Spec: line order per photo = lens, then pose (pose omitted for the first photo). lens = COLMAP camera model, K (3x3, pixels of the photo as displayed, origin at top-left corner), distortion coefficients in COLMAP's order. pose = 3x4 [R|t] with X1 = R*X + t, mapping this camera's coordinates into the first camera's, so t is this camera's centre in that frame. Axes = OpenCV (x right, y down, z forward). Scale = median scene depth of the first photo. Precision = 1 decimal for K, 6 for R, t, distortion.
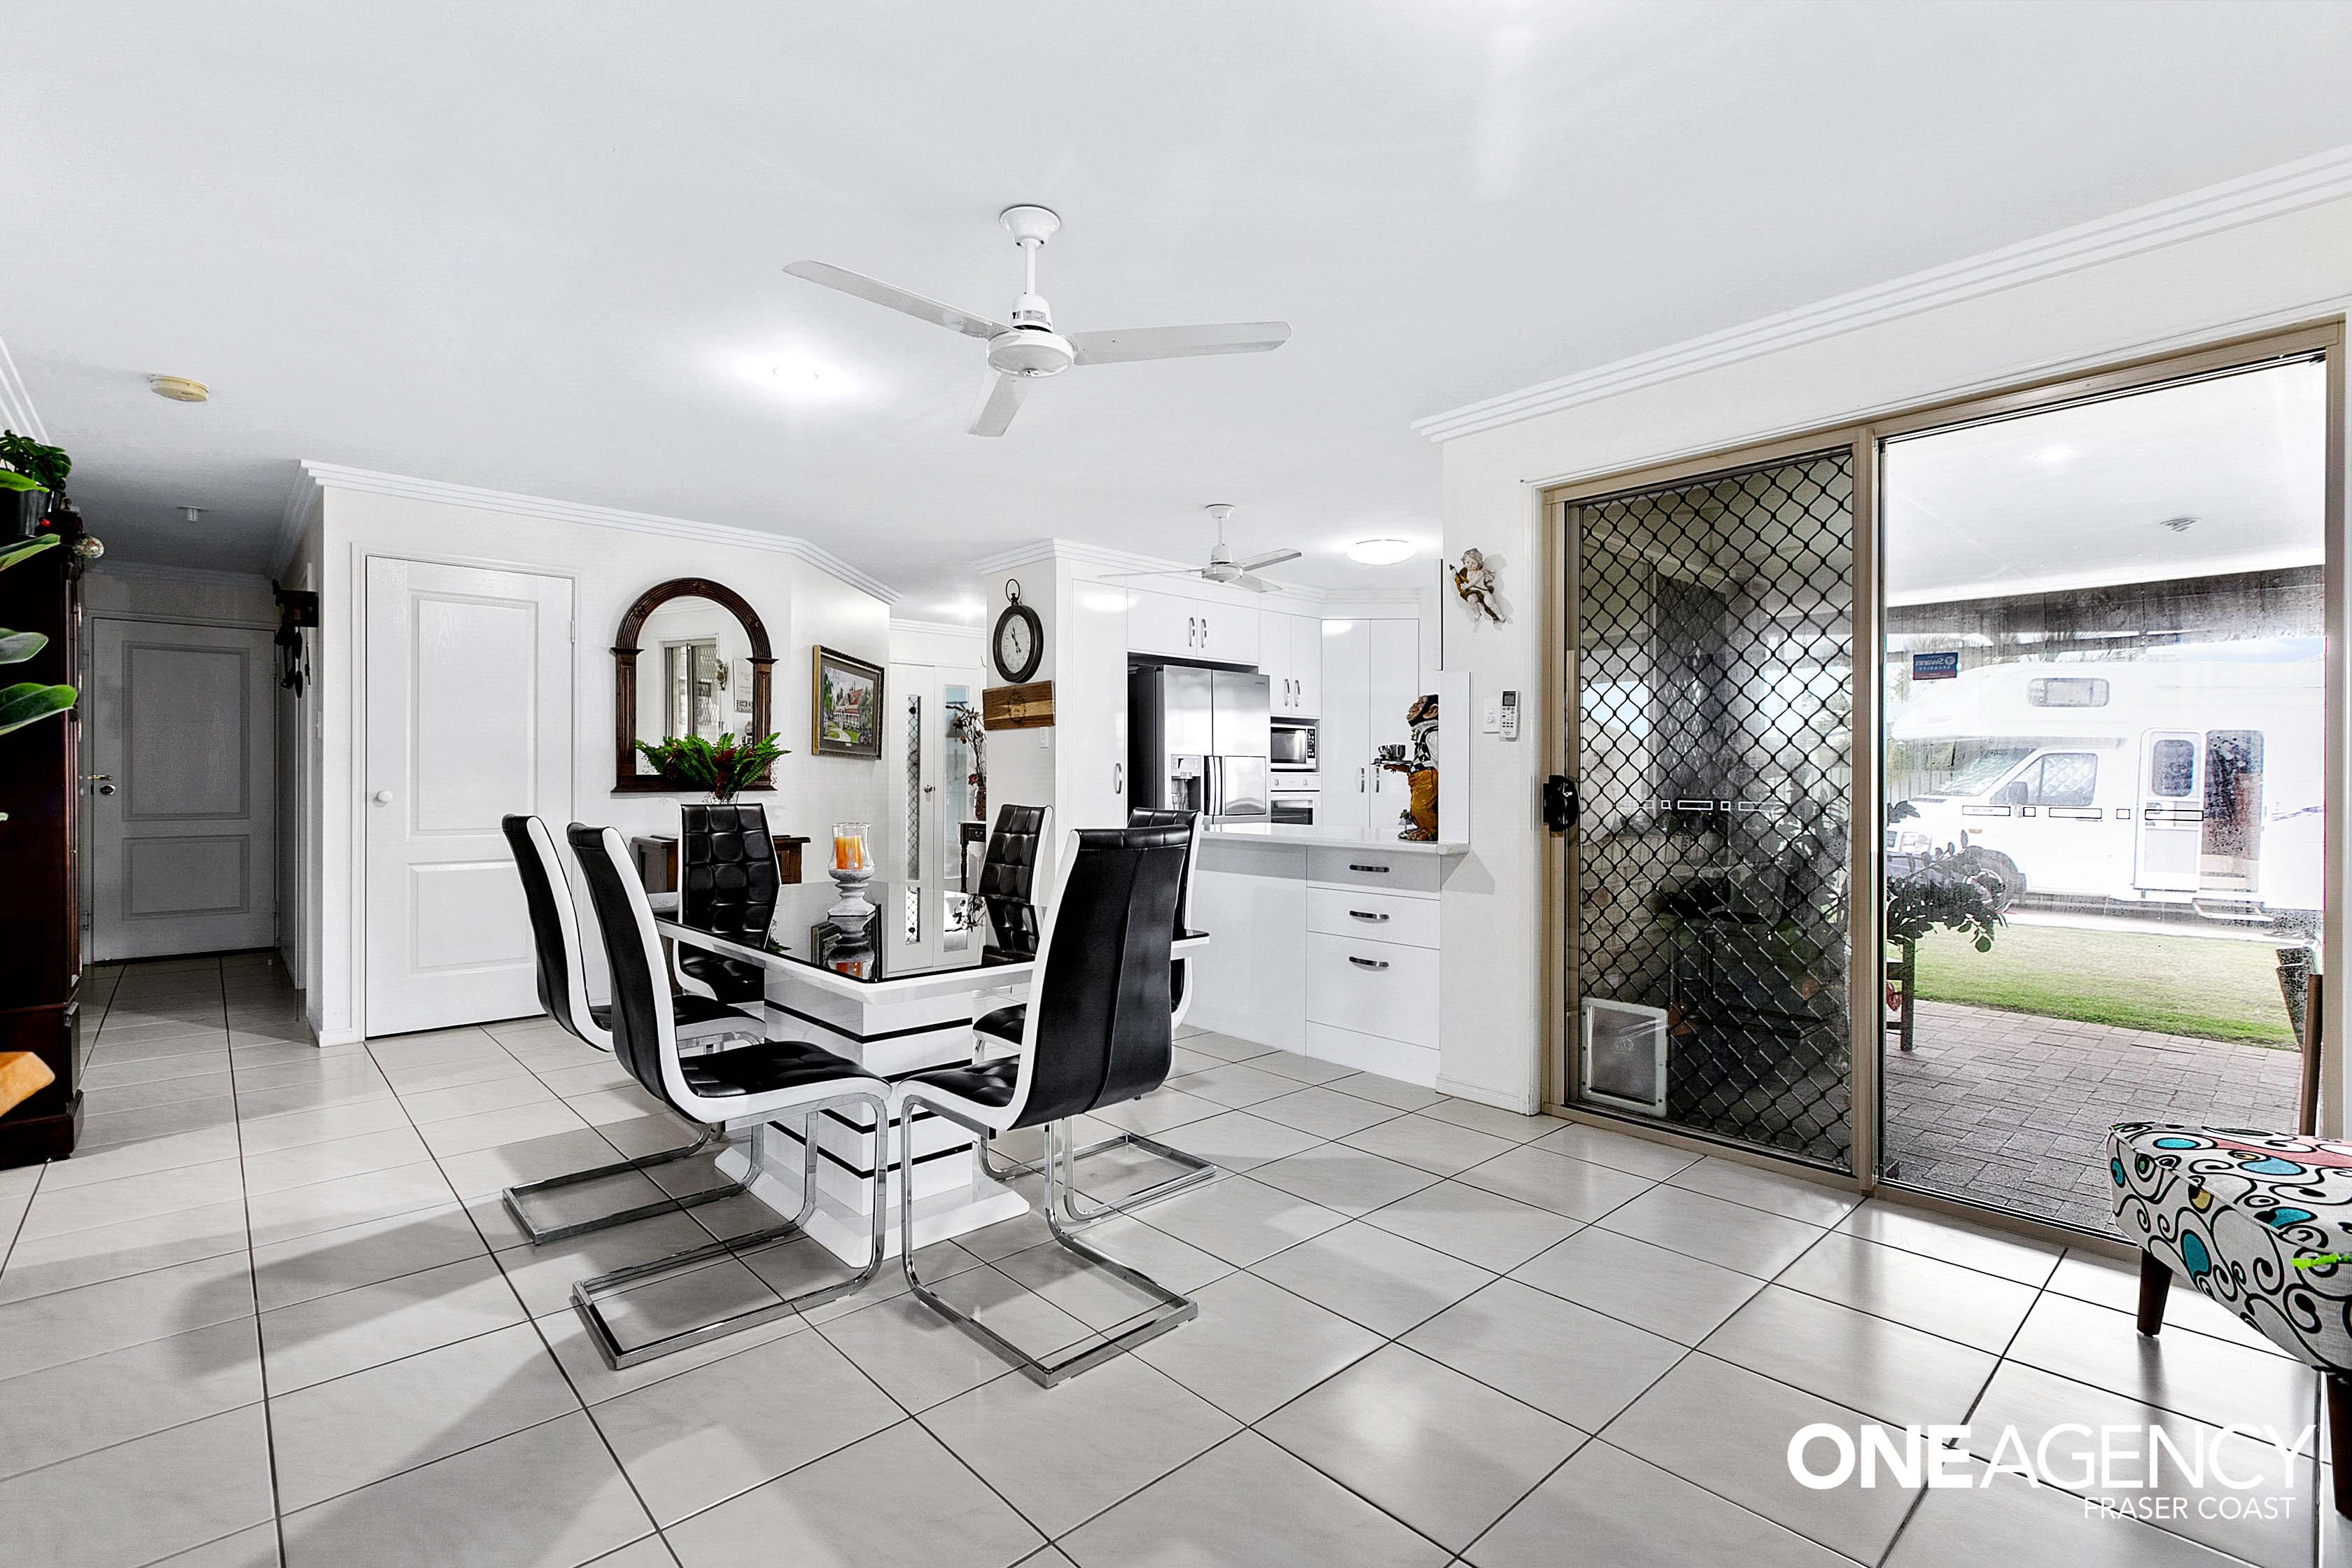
lens RADIAL K [[1065.5, 0, 1188.7], [0, 1065.5, 783.3], [0, 0, 1]] dist [-0.000564, -0.000020]
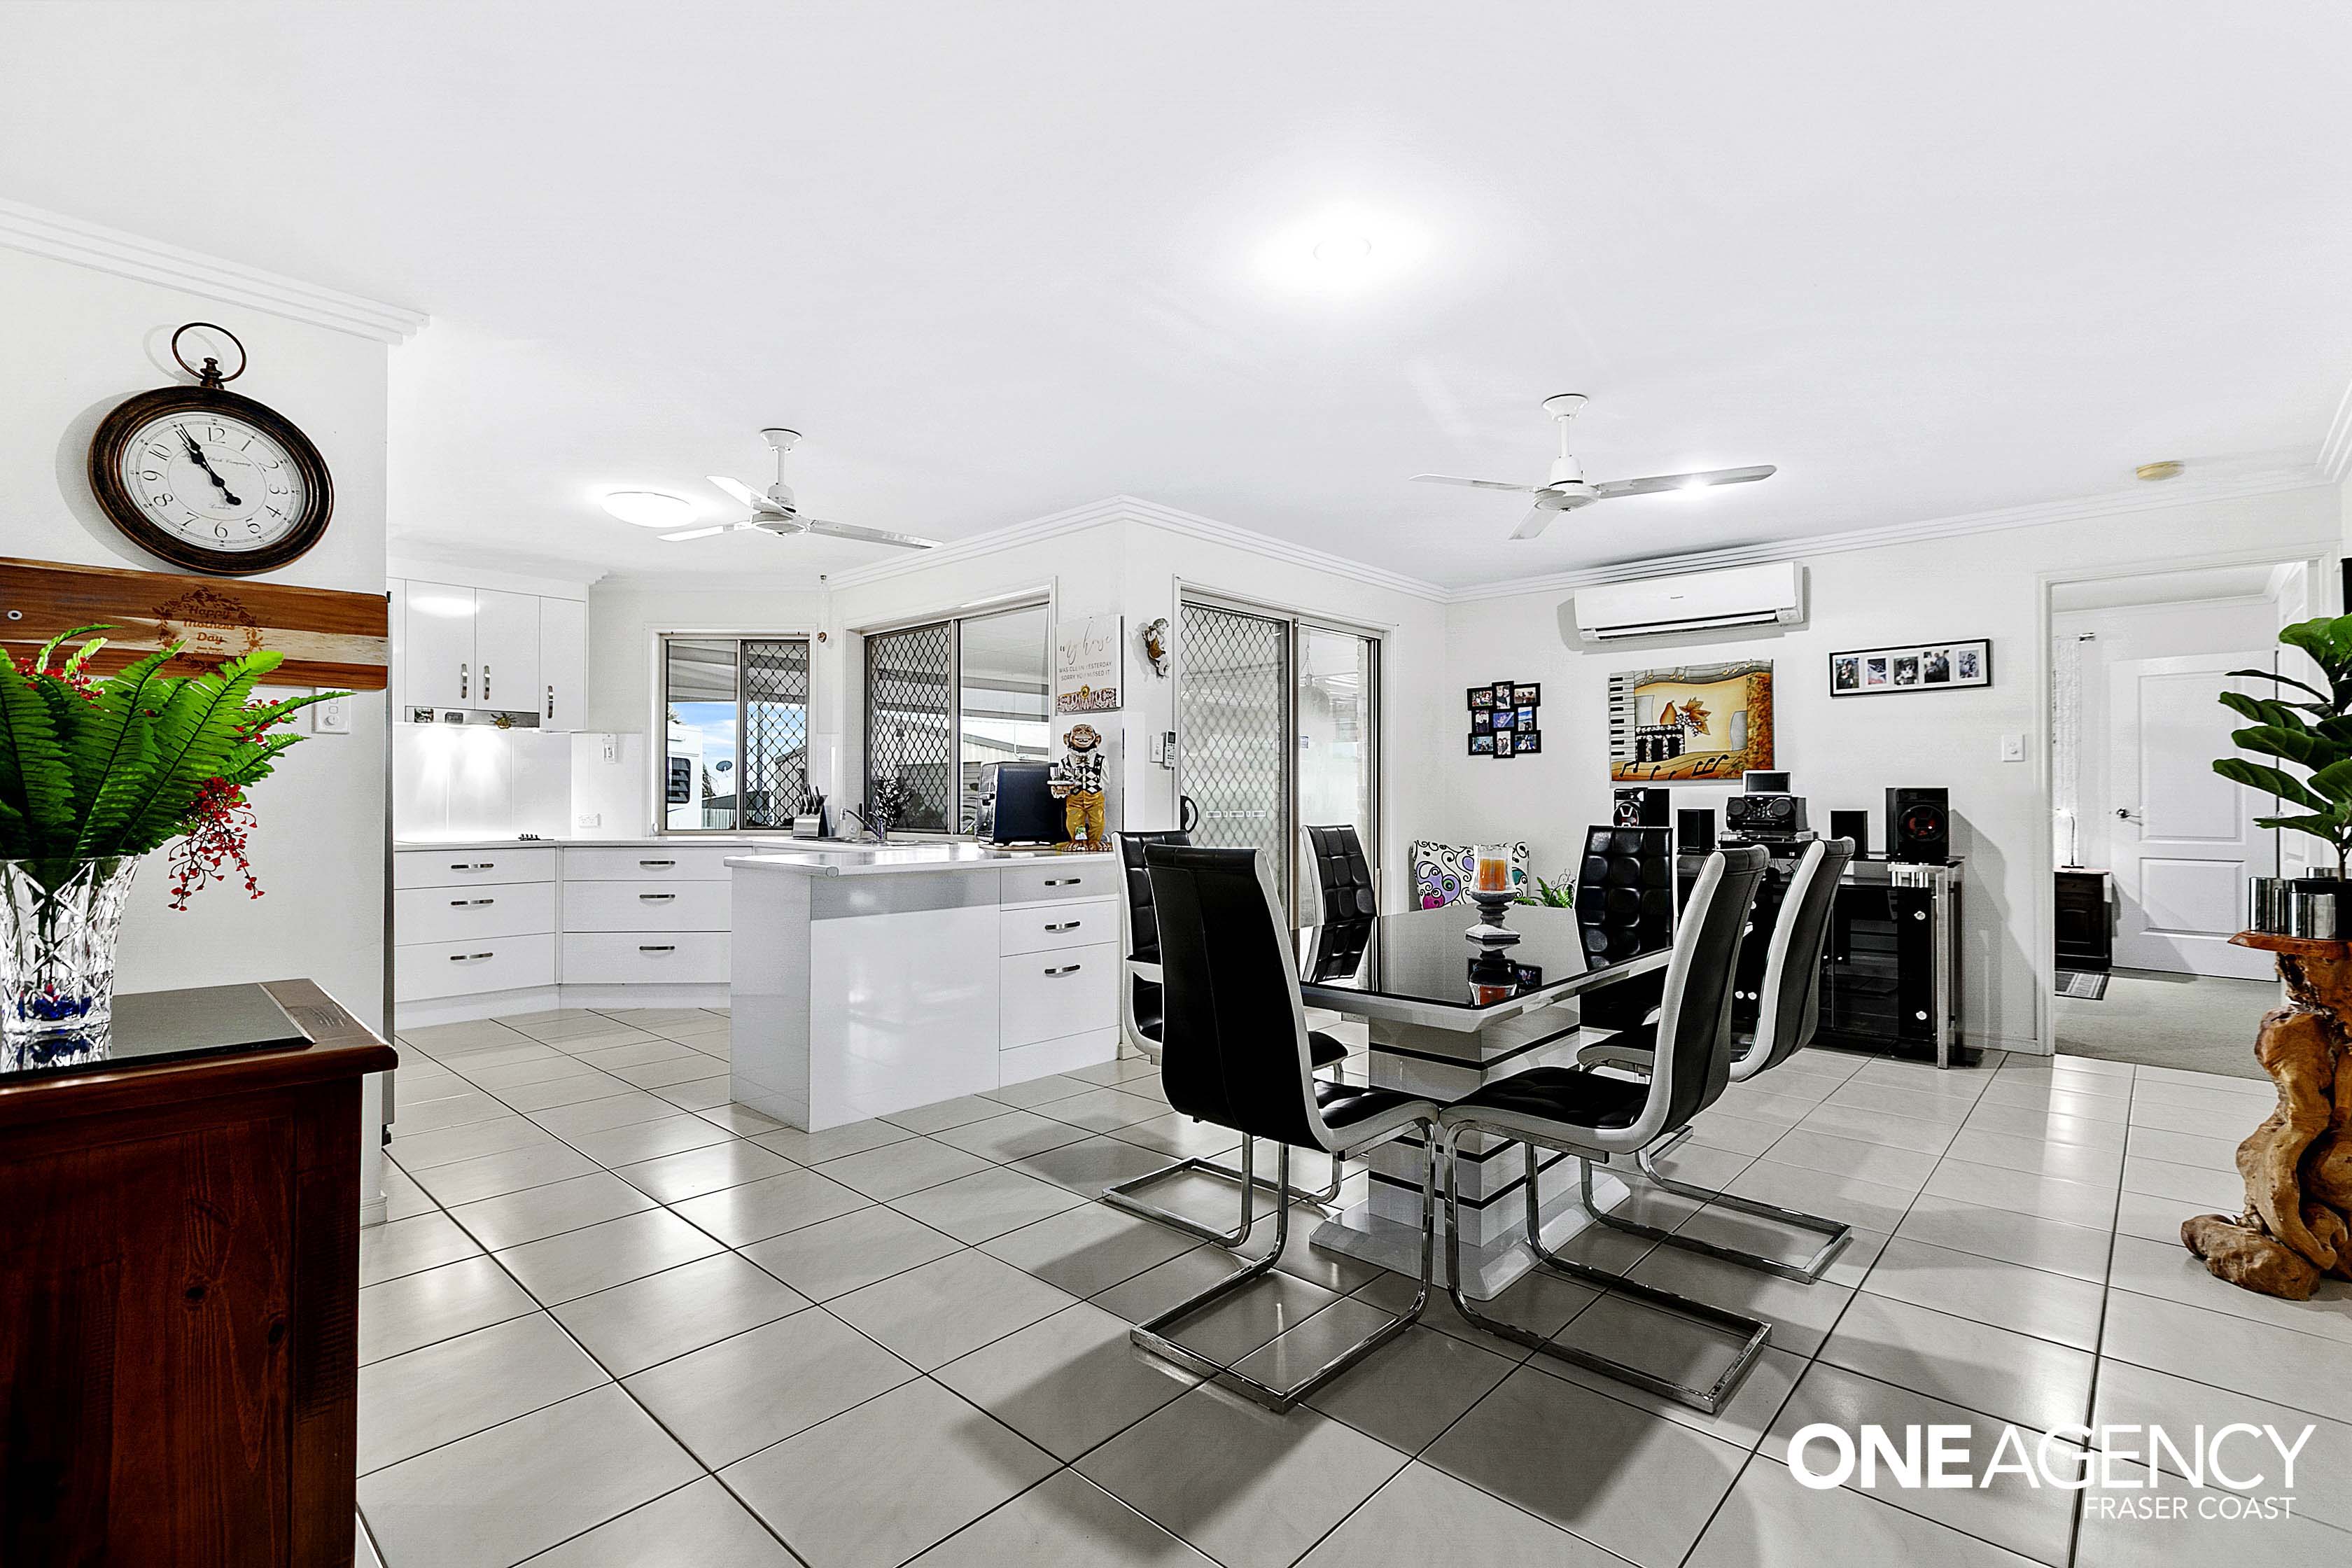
lens RADIAL K [[1065.5, 0, 1183.9], [0, 1065.5, 781.7], [0, 0, 1]] dist [-0.000564, -0.000020]
pose [[-0.072471, 0.012106, 0.997297, -0.627638], [0.004056, 0.999922, -0.011843, -0.005077], [-0.997362, 0.003187, -0.072515, 0.665287]]
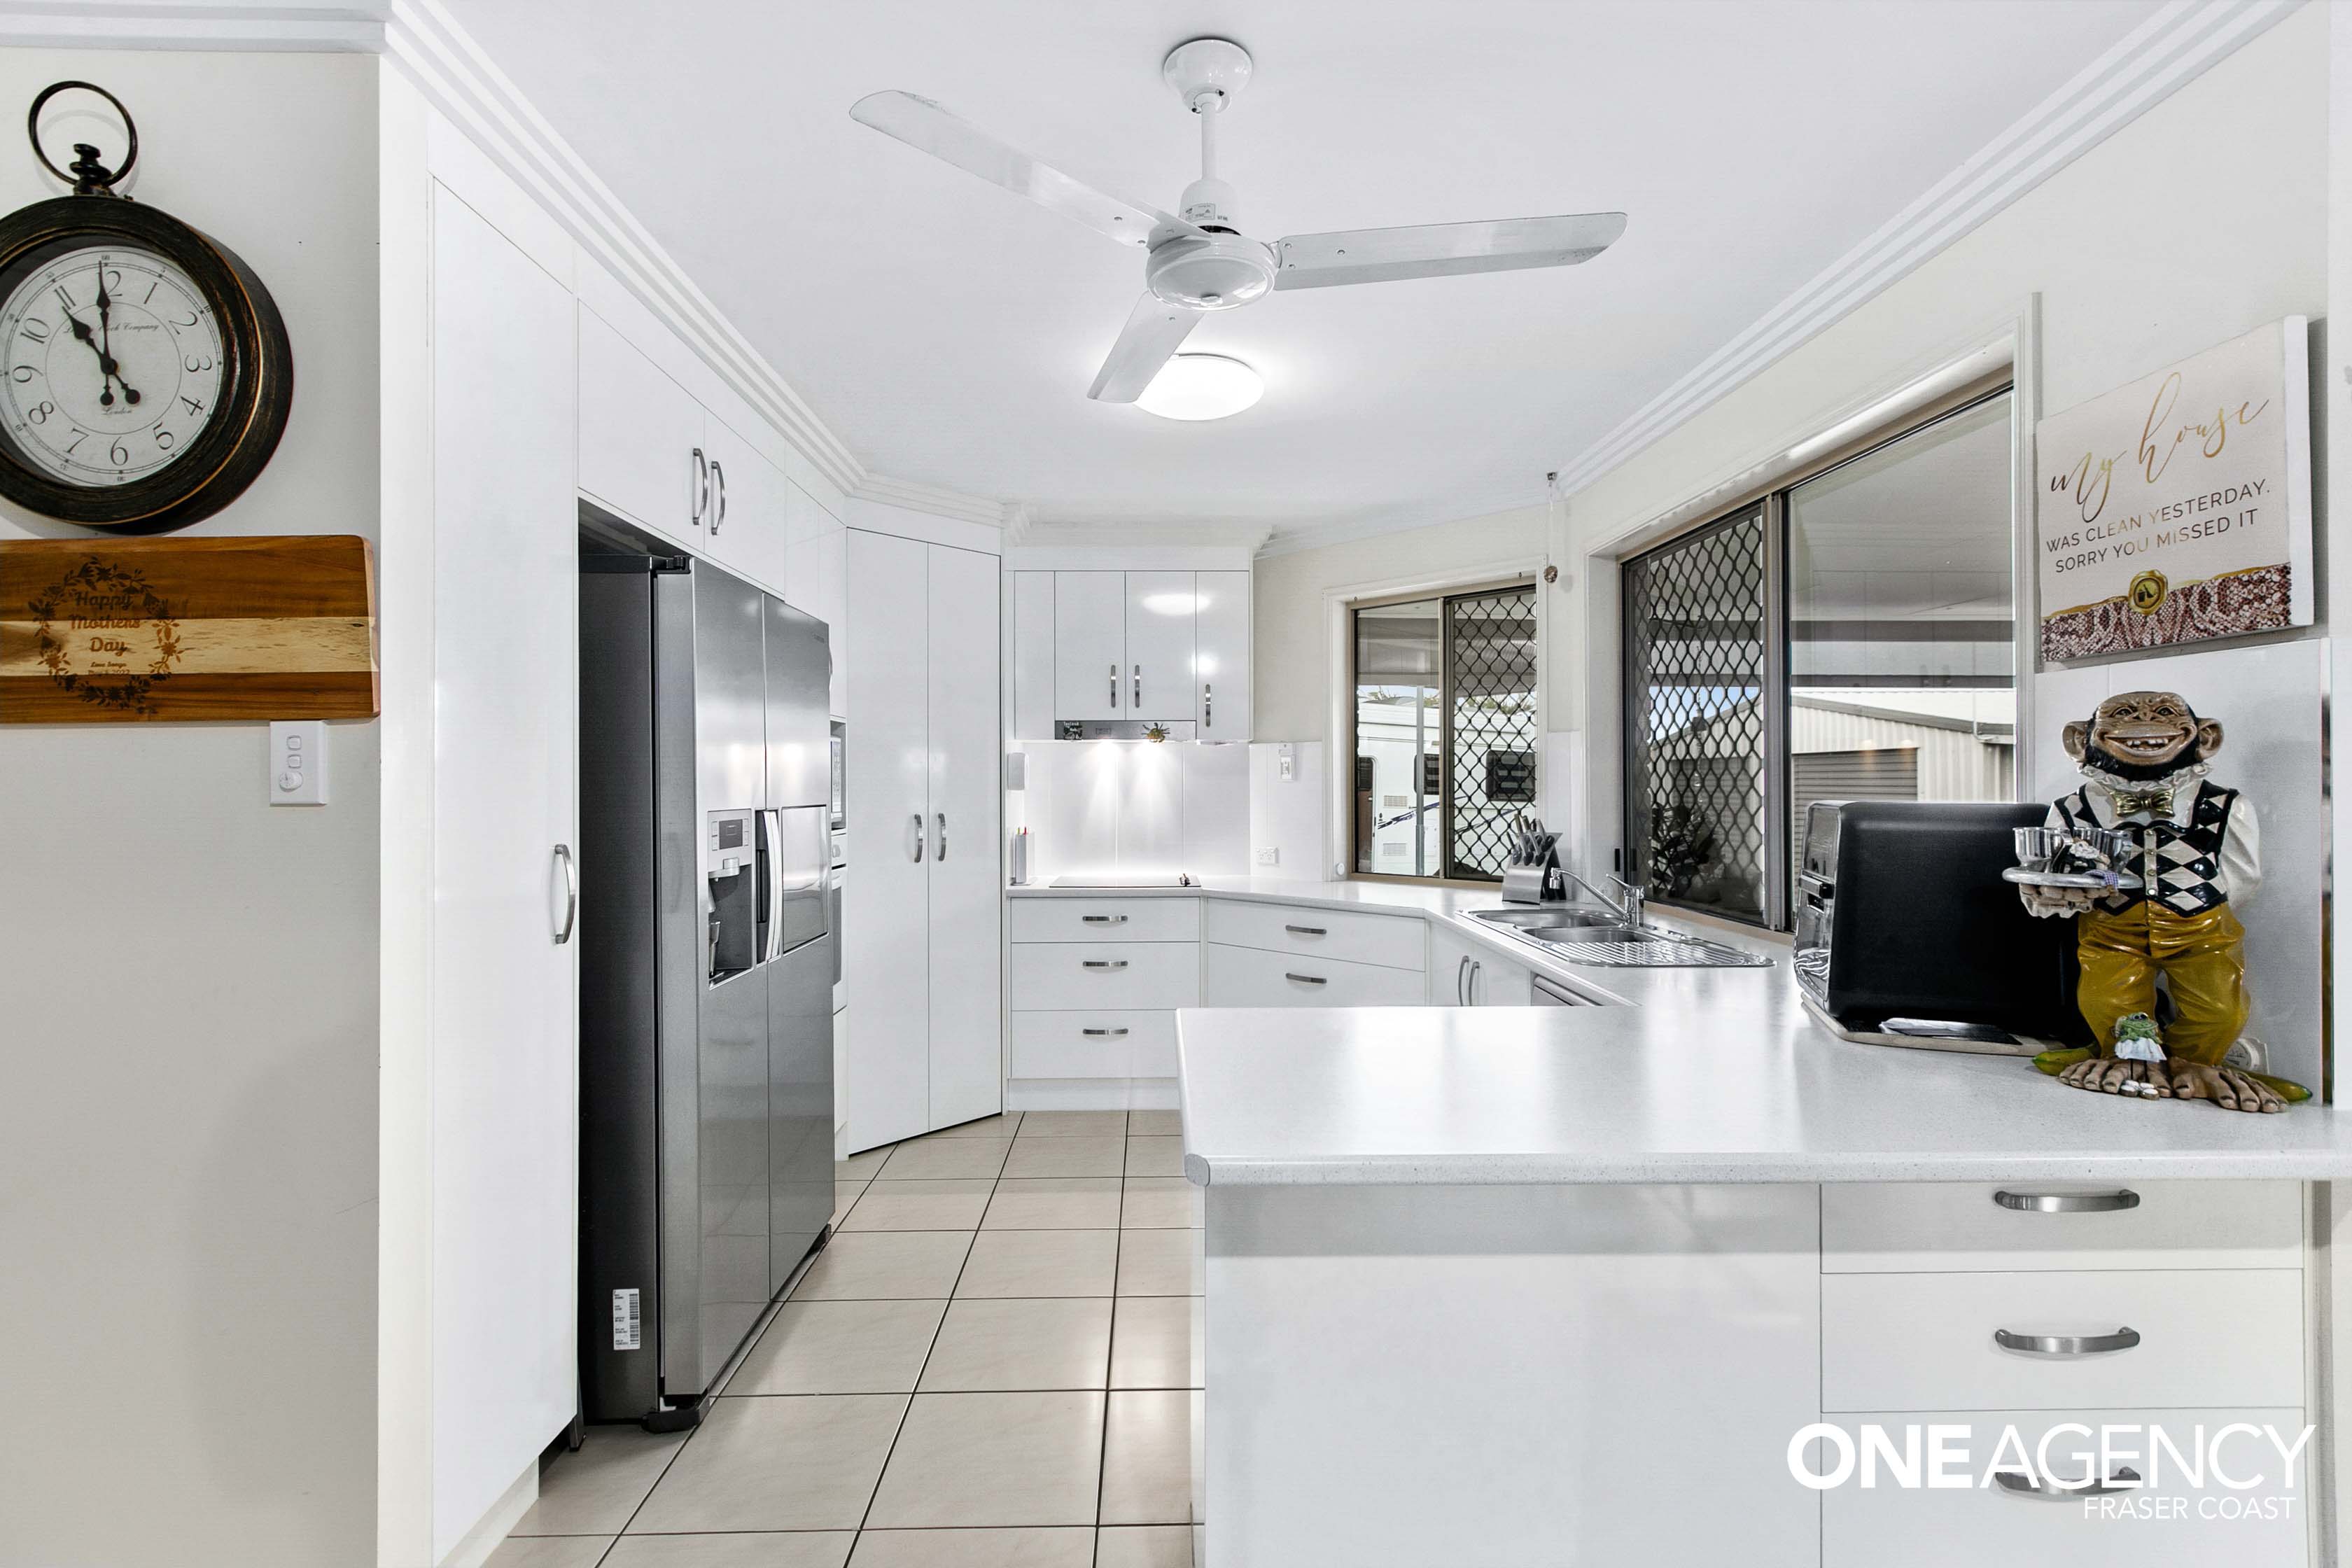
lens RADIAL K [[1065.5, 0, 1175.7], [0, 1065.5, 782.6], [0, 0, 1]] dist [-0.000564, -0.000020]
pose [[0.668881, -0.003647, 0.743360, -0.184027], [0.008219, 0.999963, -0.002490, -0.036456], [-0.743324, 0.007775, 0.668887, 0.684108]]
